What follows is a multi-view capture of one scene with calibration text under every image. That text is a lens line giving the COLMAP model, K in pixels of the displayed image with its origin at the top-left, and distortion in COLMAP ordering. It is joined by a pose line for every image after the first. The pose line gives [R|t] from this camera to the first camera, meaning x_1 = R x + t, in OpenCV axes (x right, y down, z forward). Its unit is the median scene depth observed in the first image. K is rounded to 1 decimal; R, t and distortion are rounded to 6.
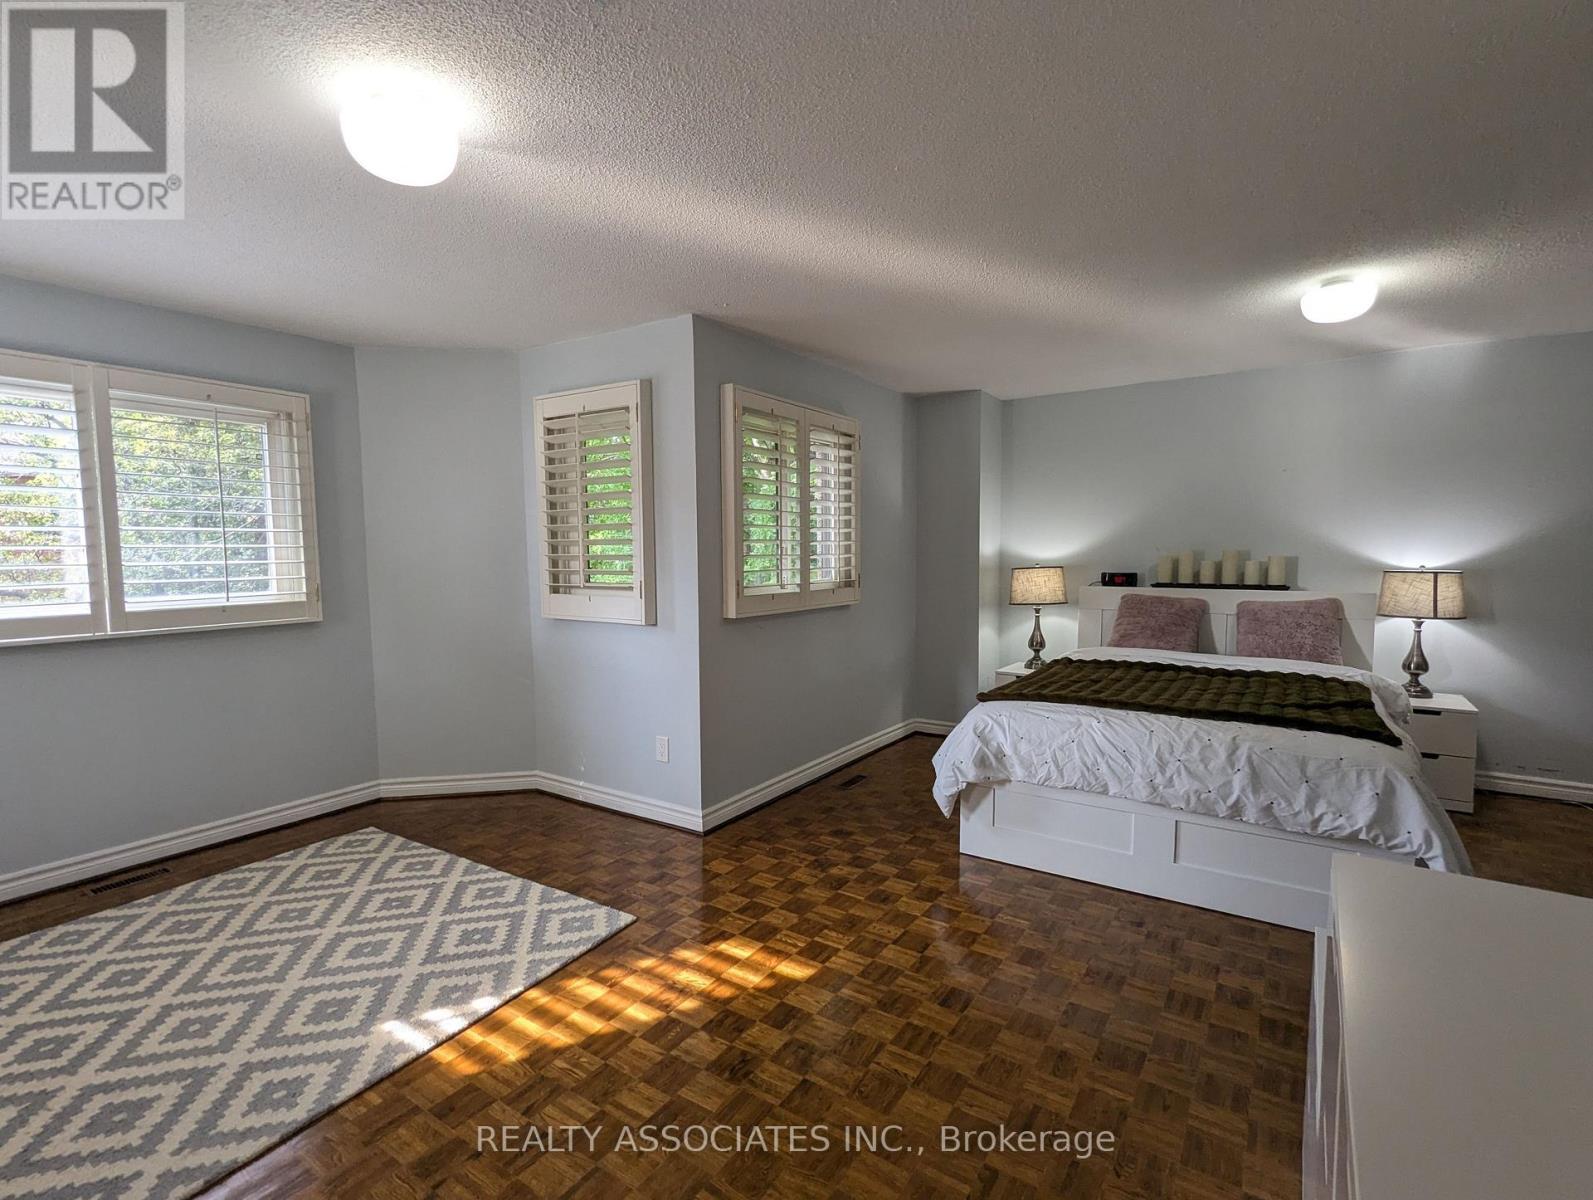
lens RADIAL K [[761.1, 0, 796.5], [0, 761.1, 600.0], [0, 0, 1]] dist [-0.031331, -0.000480]
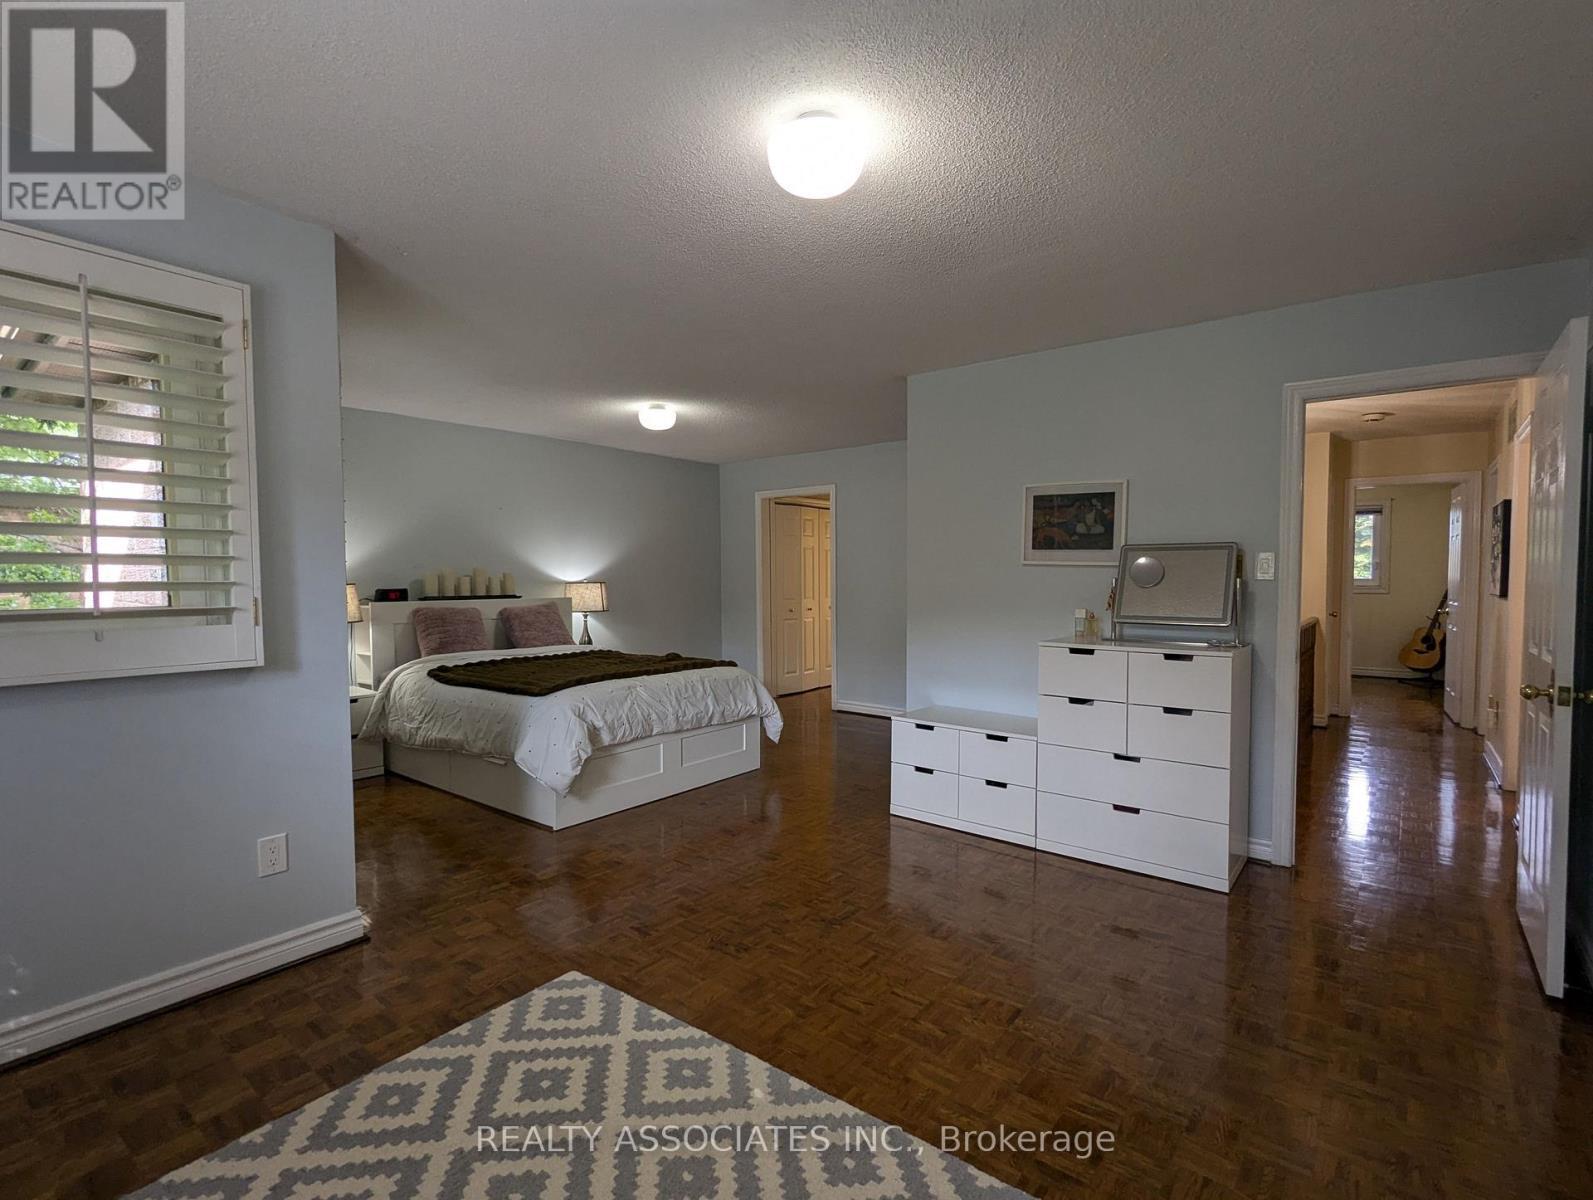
lens RADIAL K [[761.1, 0, 796.5], [0, 761.1, 600.0], [0, 0, 1]] dist [-0.031331, -0.000480]
pose [[0.065261, -0.026683, 0.997511, -0.984322], [0.066262, 0.997552, 0.022349, -0.010757], [-0.995666, 0.064638, 0.066869, 0.608952]]
